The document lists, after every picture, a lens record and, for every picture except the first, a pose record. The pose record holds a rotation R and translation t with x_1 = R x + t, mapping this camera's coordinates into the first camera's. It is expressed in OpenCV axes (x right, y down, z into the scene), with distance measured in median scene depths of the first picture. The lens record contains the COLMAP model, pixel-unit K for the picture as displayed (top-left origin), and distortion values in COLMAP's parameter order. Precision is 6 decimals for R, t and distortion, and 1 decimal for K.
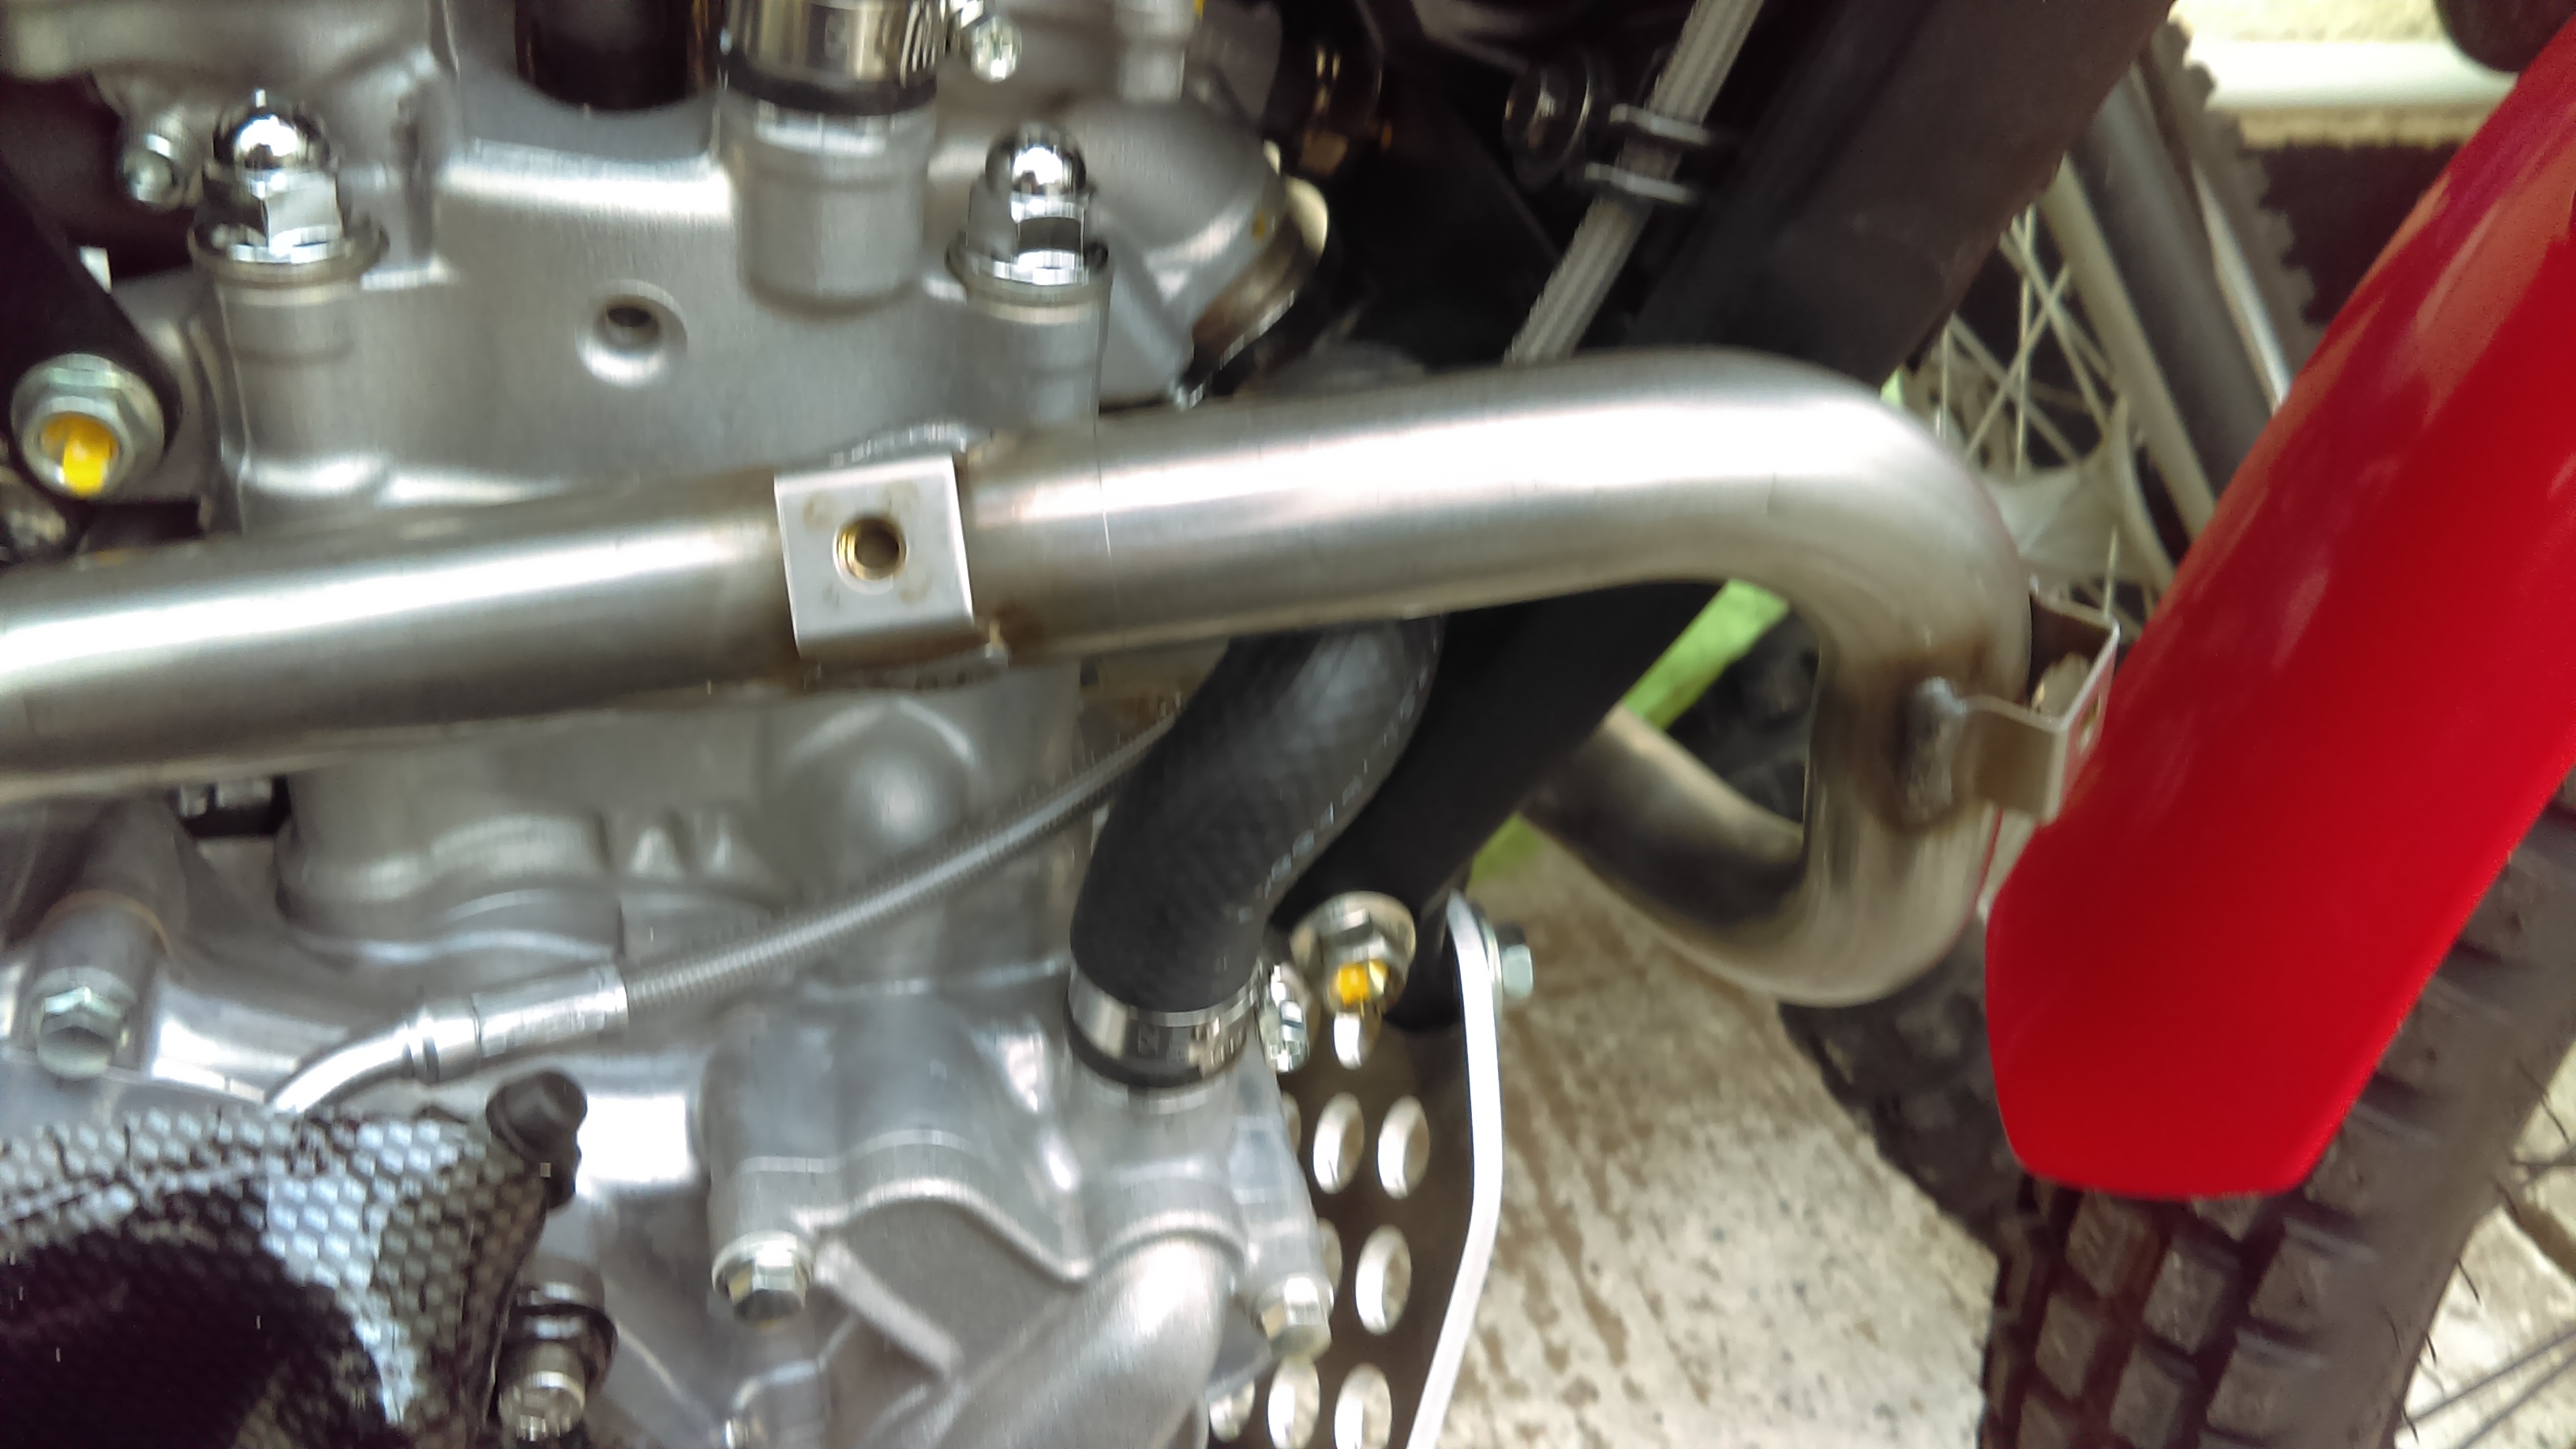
lens RADIAL K [[2201.4, 0, 1288.0], [0, 2201.4, 724.5], [0, 0, 1]] dist [0.011072, -0.078688]
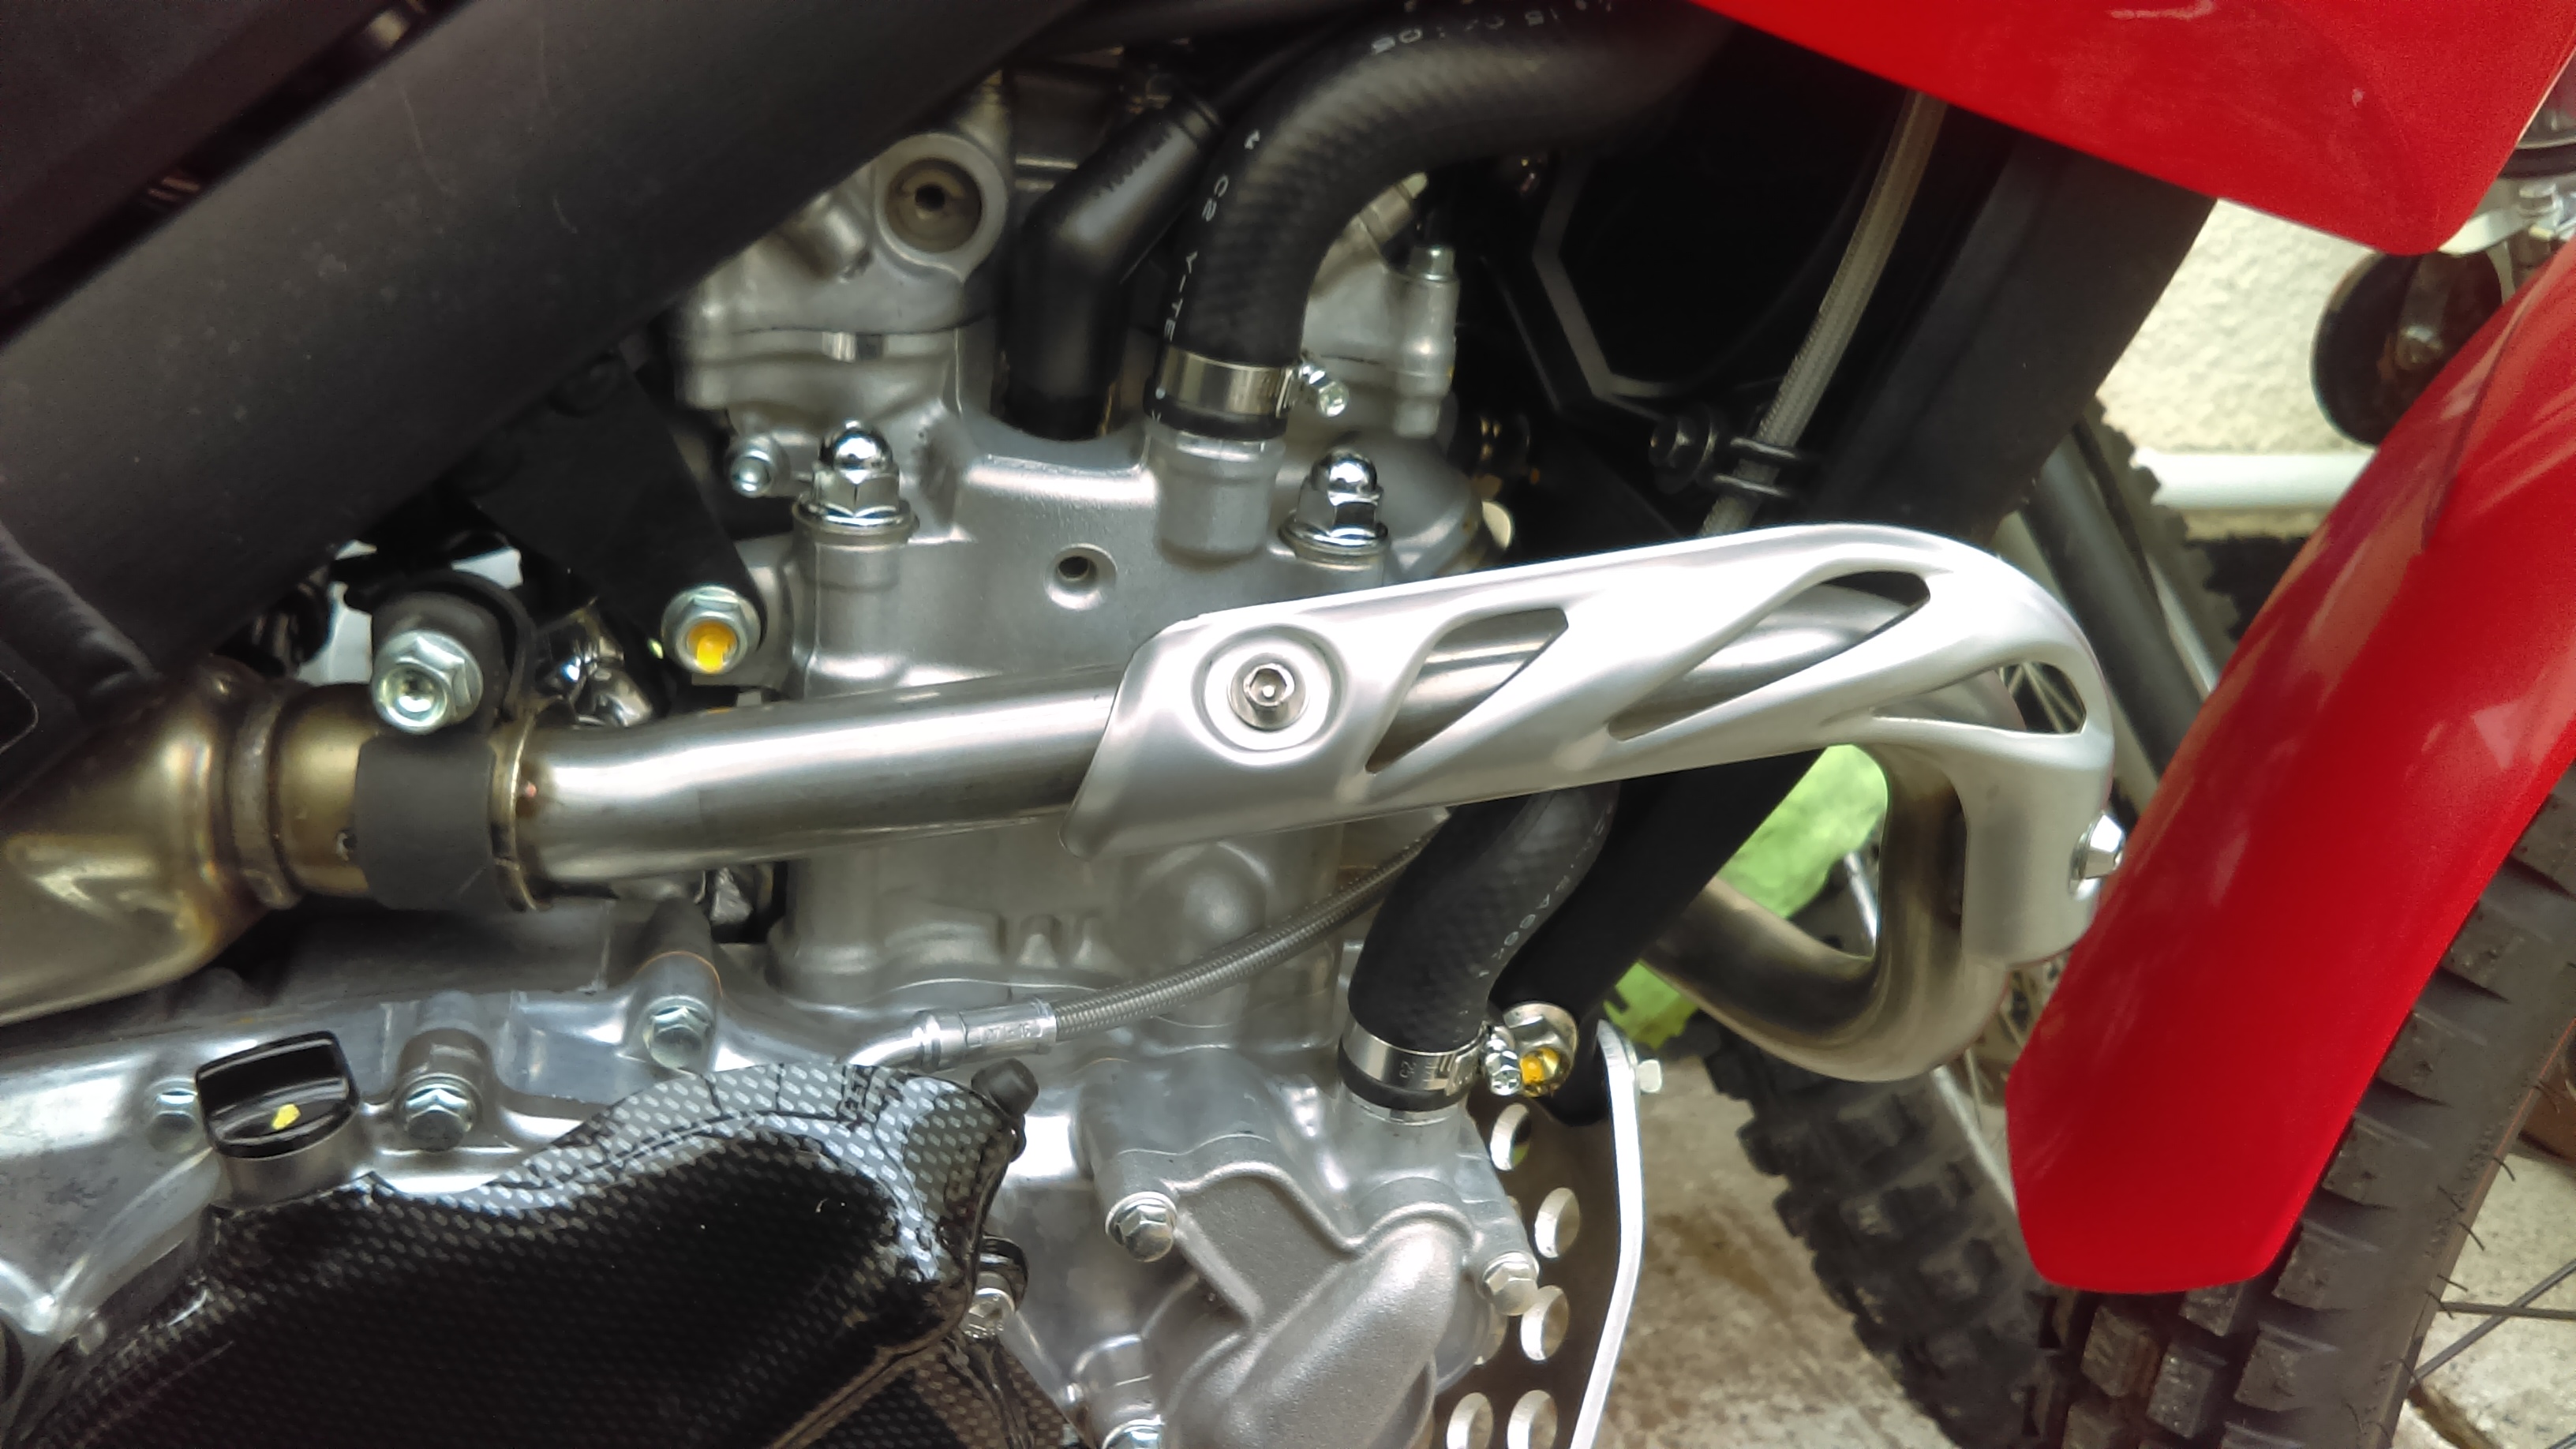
lens RADIAL K [[2293.5, 0, 1086.3], [0, 2293.5, 724.7], [0, 0, 1]] dist [0.080187, -0.206014]
pose [[0.998426, 0.016940, -0.053464, -0.185449], [-0.027175, 0.980036, -0.196956, 0.211651], [0.049060, 0.198099, 0.978953, -0.480287]]
